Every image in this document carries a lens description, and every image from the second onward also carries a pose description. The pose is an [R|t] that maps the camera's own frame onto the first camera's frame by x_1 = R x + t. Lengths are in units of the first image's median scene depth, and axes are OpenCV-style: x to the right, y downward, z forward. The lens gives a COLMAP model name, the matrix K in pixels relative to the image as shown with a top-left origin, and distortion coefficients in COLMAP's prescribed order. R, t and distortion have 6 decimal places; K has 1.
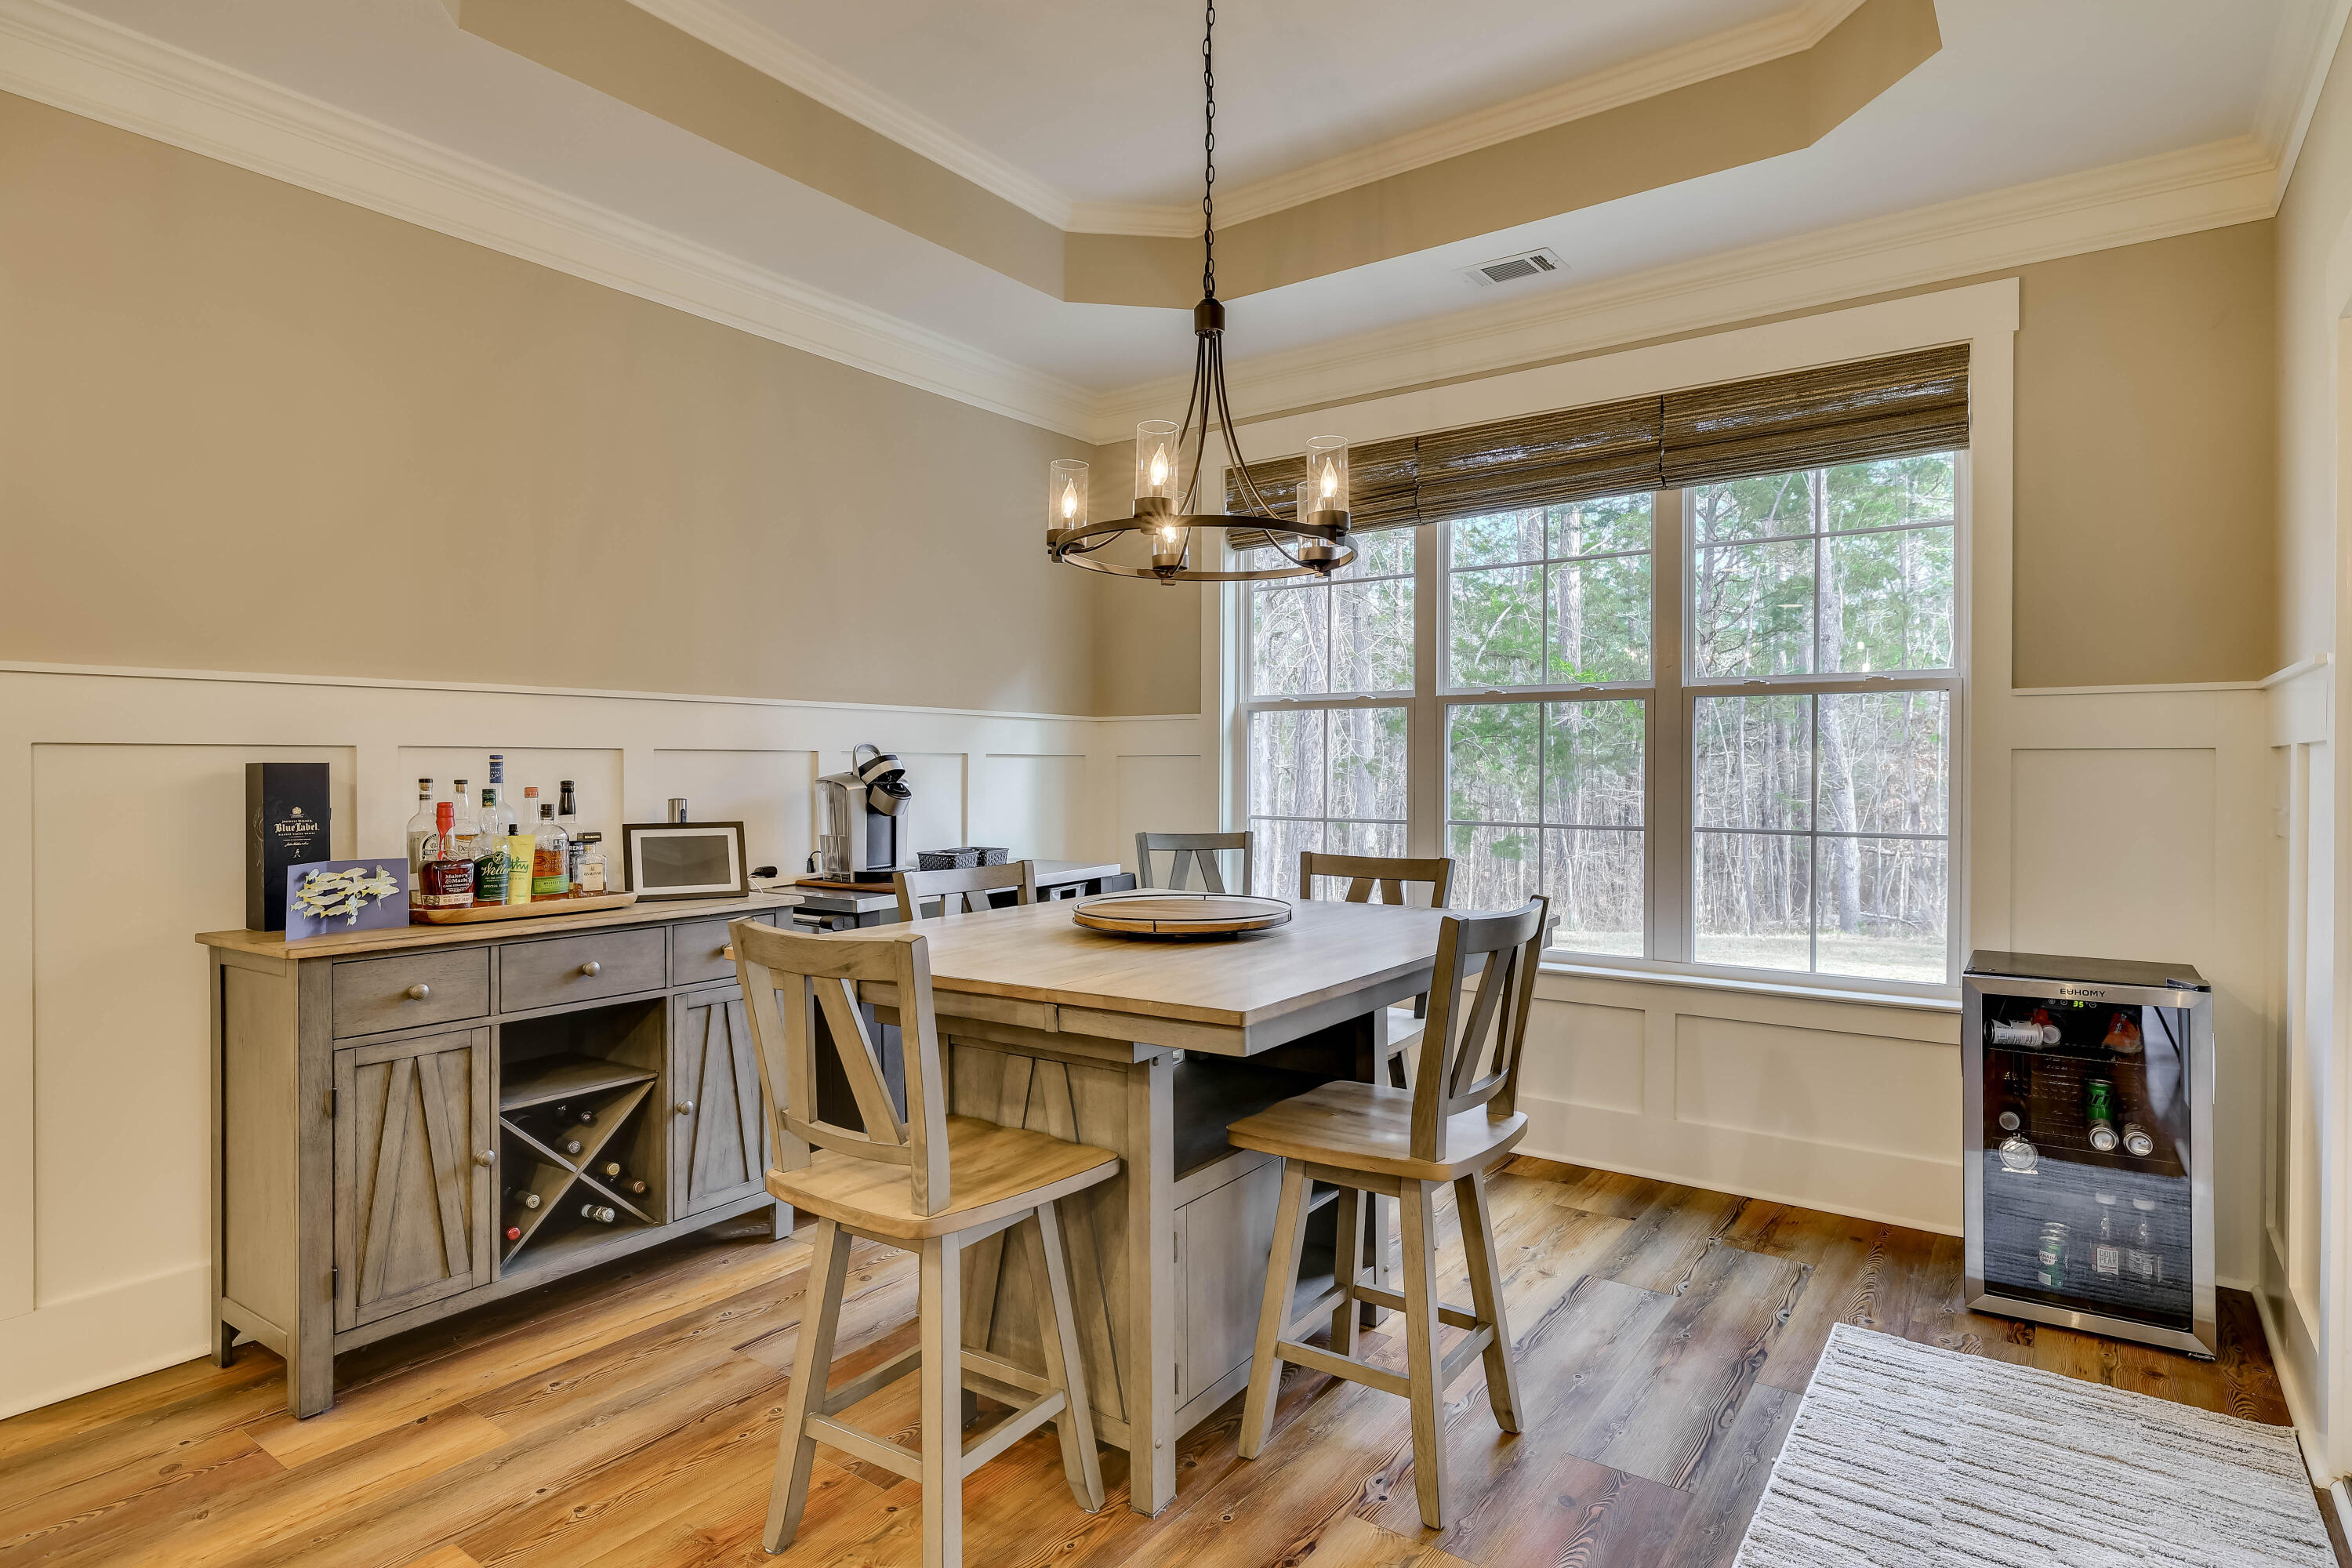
lens RADIAL K [[1254.9, 0, 1175.8], [0, 1254.9, 777.6], [0, 0, 1]] dist [0.002536, -0.000465]
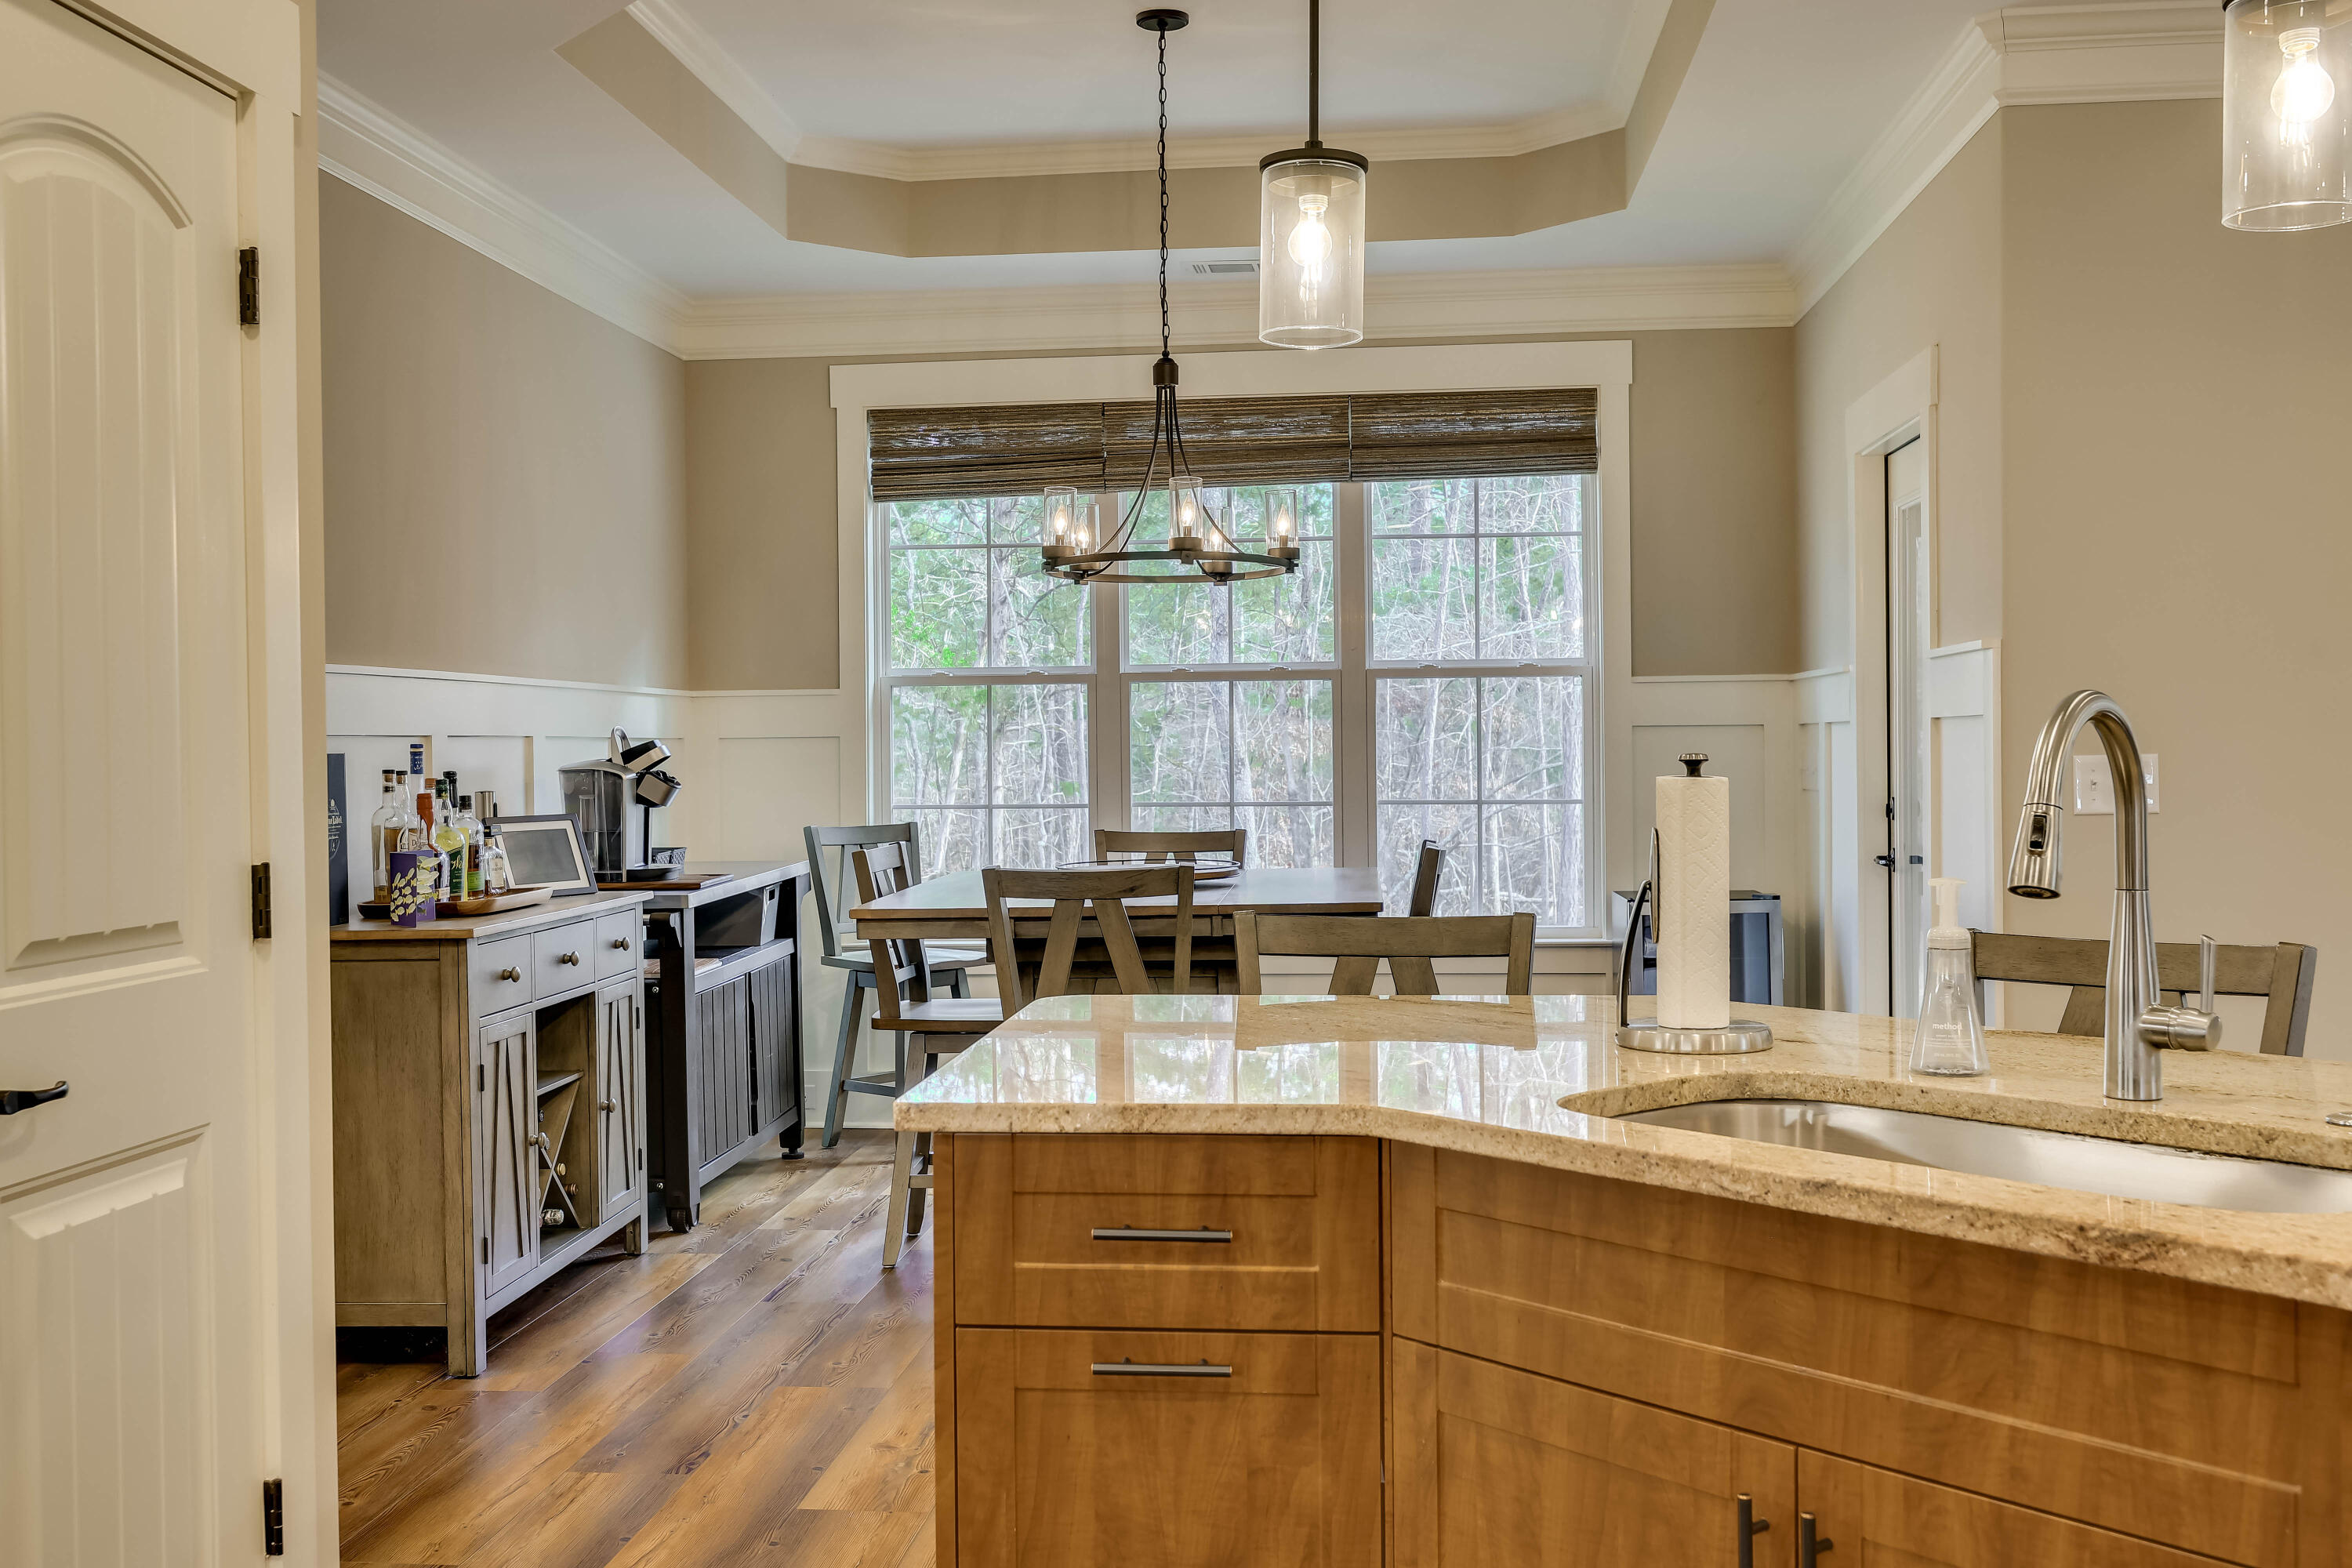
lens RADIAL K [[2265.7, 0, 1168.6], [0, 2265.7, 768.7], [0, 0, 1]] dist [0.002492, 0.000000]
pose [[0.866763, -0.016311, 0.498454, -0.794037], [0.016783, 0.999853, 0.003534, 0.003393], [-0.498438, 0.005303, 0.866909, -0.659882]]
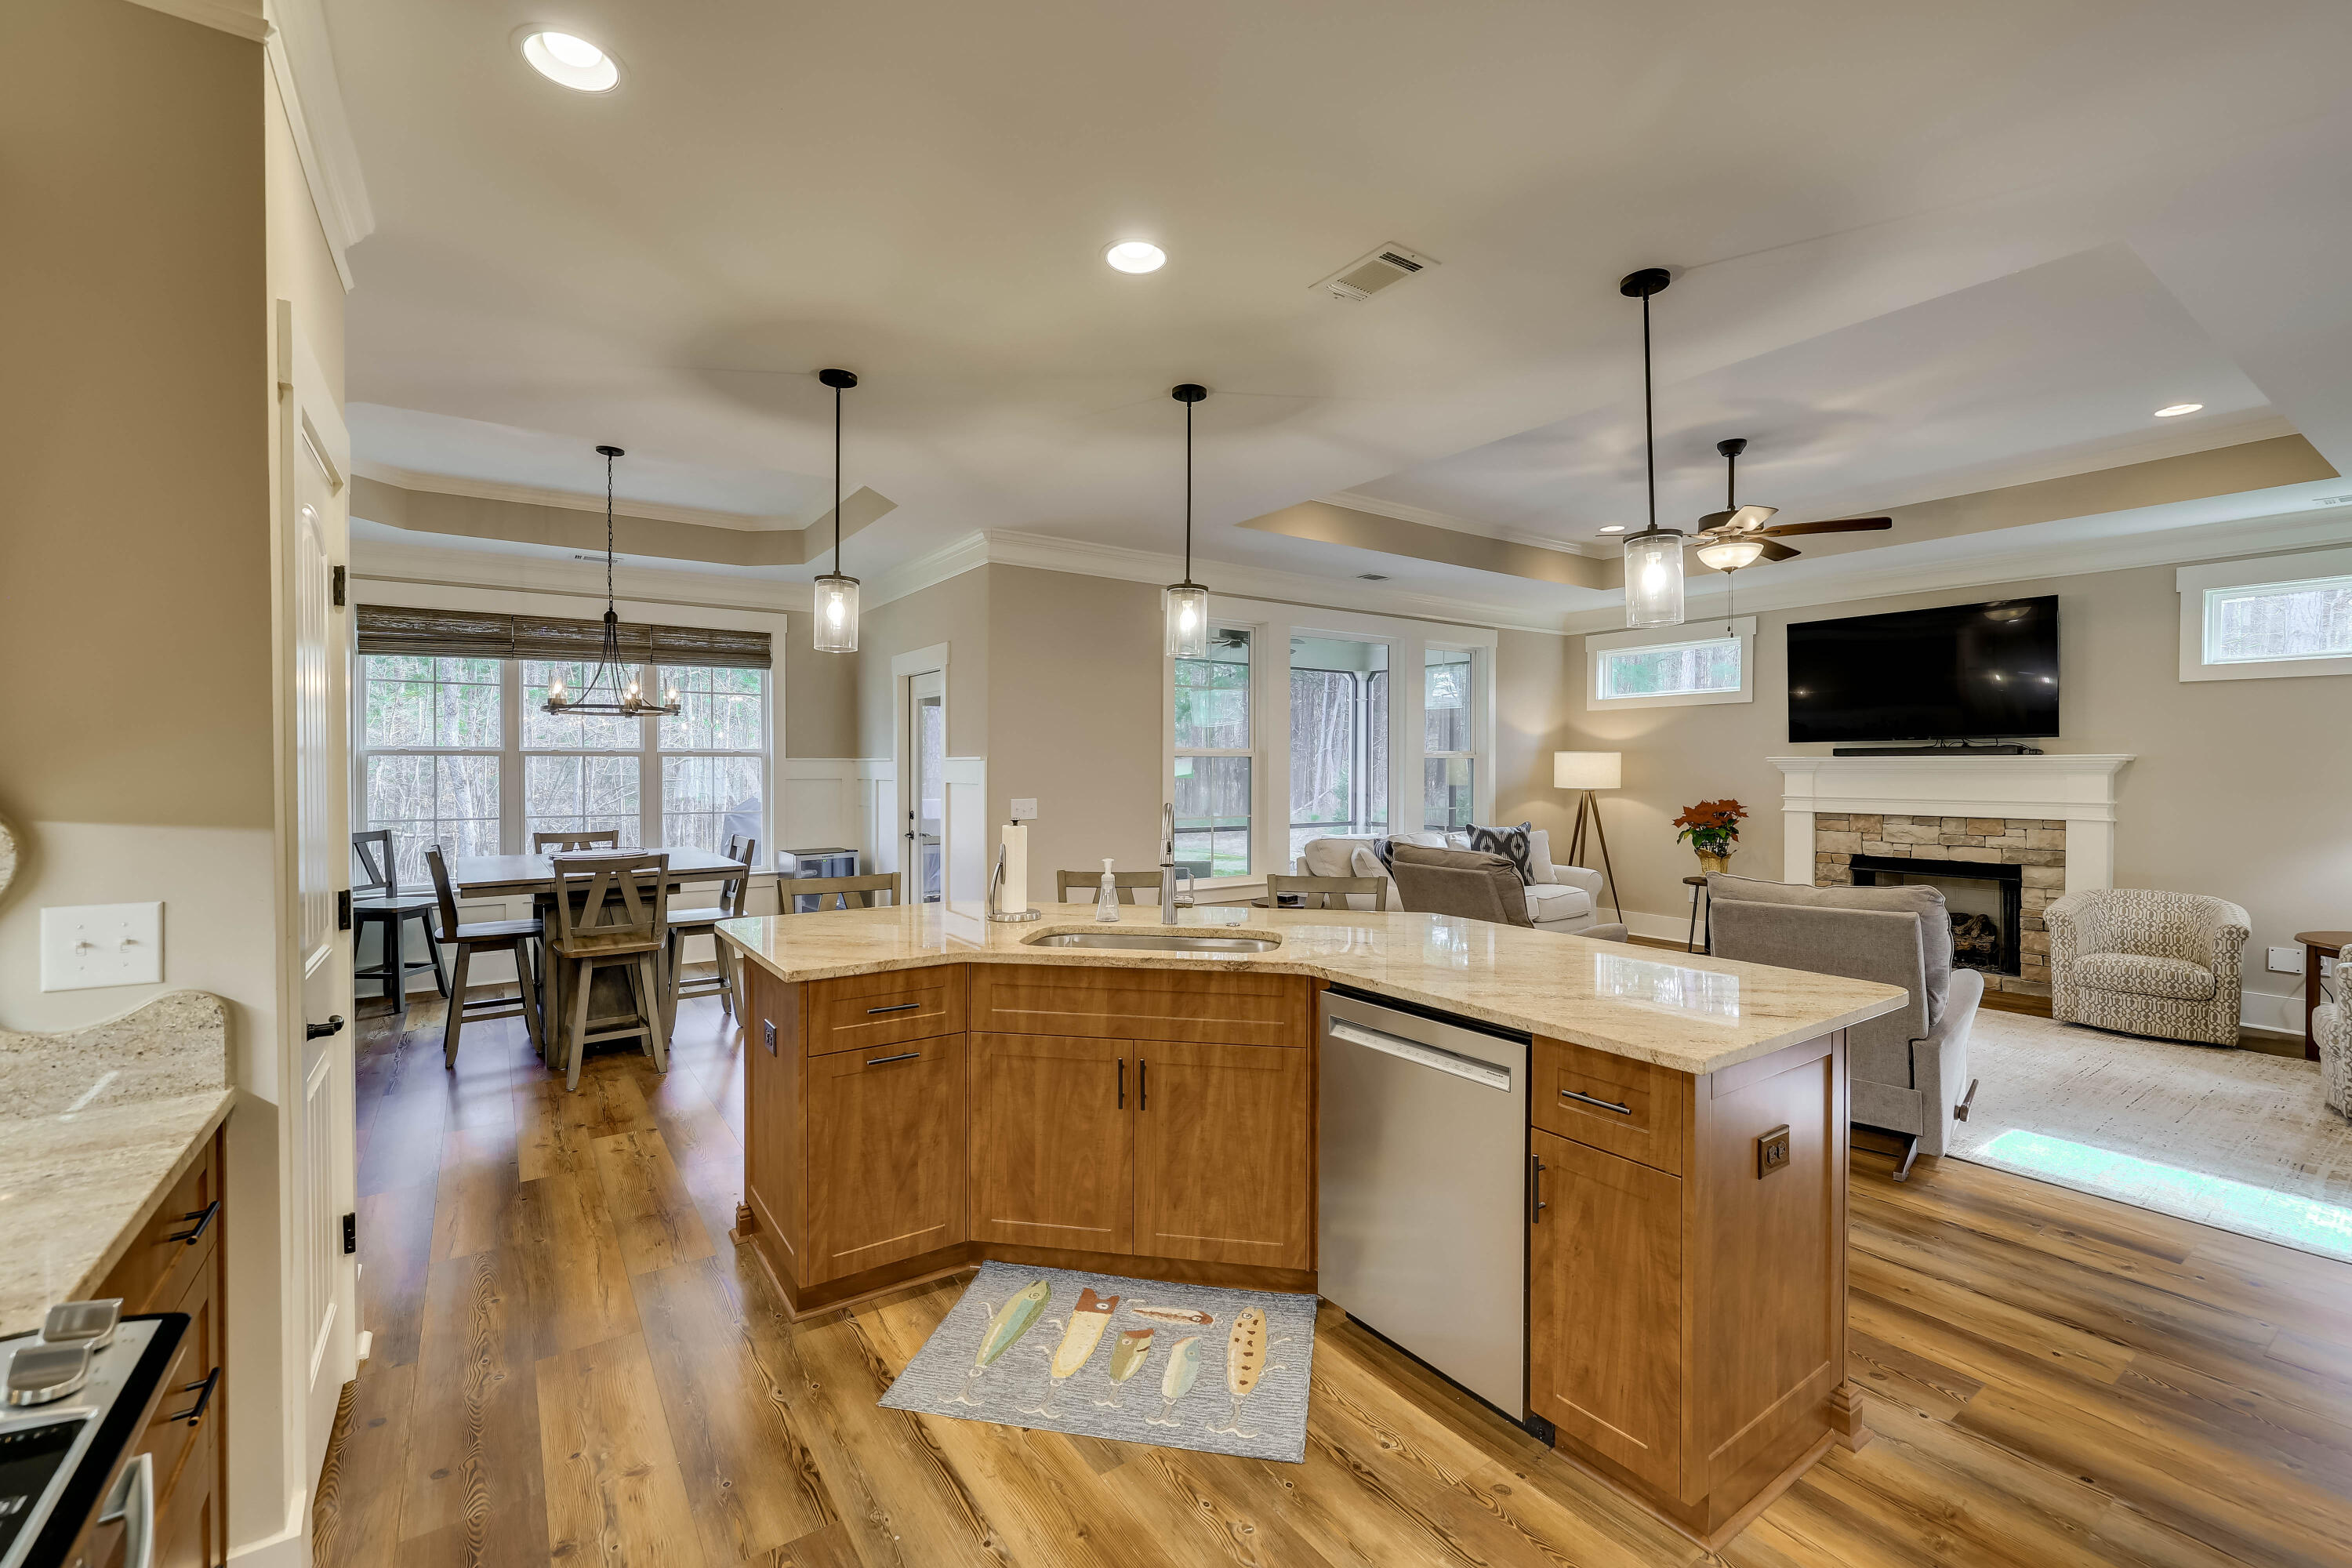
lens RADIAL K [[981.7, 0, 1177.1], [0, 981.7, 779.5], [0, 0, 1]] dist [-0.001624, 0.000149]
pose [[0.325850, -0.015803, 0.945289, -1.112674], [0.006948, 0.999873, 0.014320, -0.045656], [-0.945396, 0.001902, 0.325918, -0.546775]]
